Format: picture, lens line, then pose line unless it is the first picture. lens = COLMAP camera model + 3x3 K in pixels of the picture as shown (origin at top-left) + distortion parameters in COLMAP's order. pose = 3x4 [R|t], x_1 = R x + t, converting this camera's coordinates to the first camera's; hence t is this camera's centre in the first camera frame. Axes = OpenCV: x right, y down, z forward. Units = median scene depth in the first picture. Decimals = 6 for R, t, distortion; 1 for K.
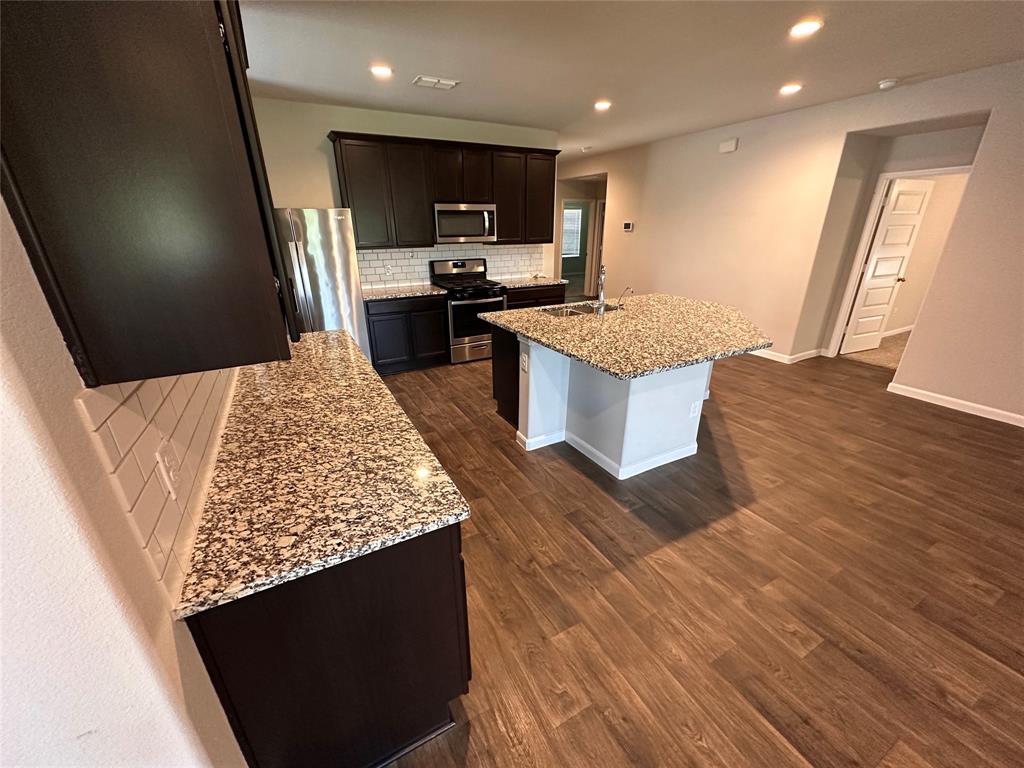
lens RADIAL K [[407.9, 0, 511.1], [0, 407.9, 387.1], [0, 0, 1]] dist [-0.005636, 0.001305]
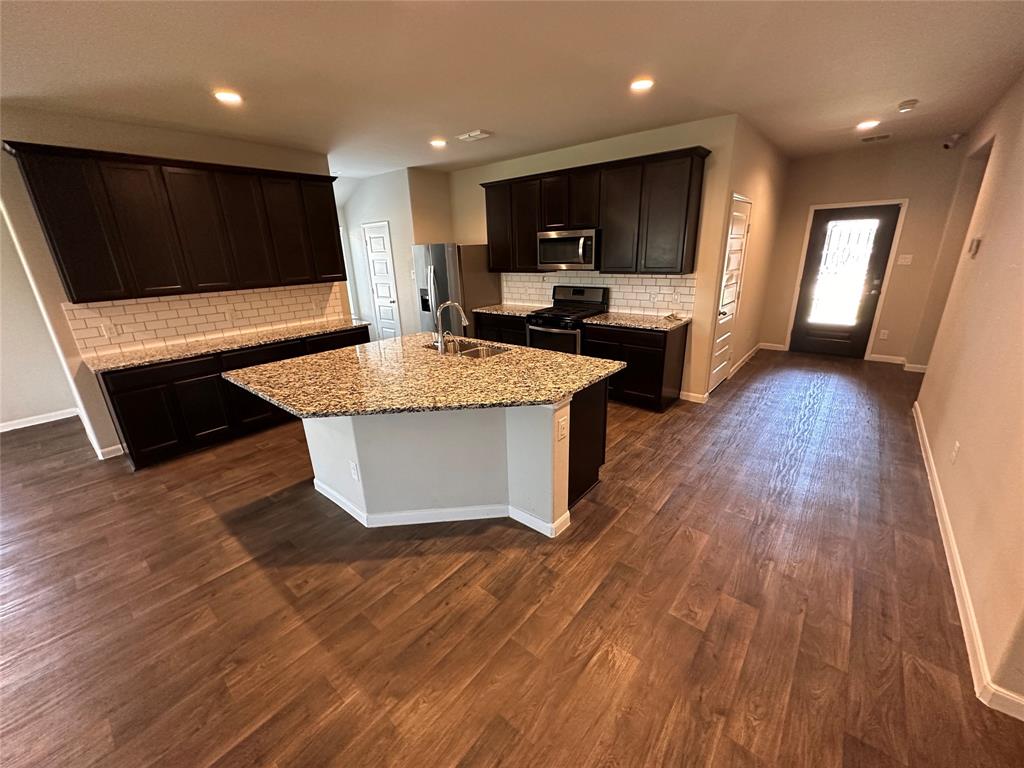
lens RADIAL K [[407.9, 0, 511.2], [0, 407.9, 386.6], [0, 0, 1]] dist [-0.005636, 0.001305]
pose [[0.366208, 0.288535, -0.884669, 0.835051], [-0.316356, 0.932688, 0.173241, -0.238954], [0.875106, 0.216428, 0.432838, 0.565656]]
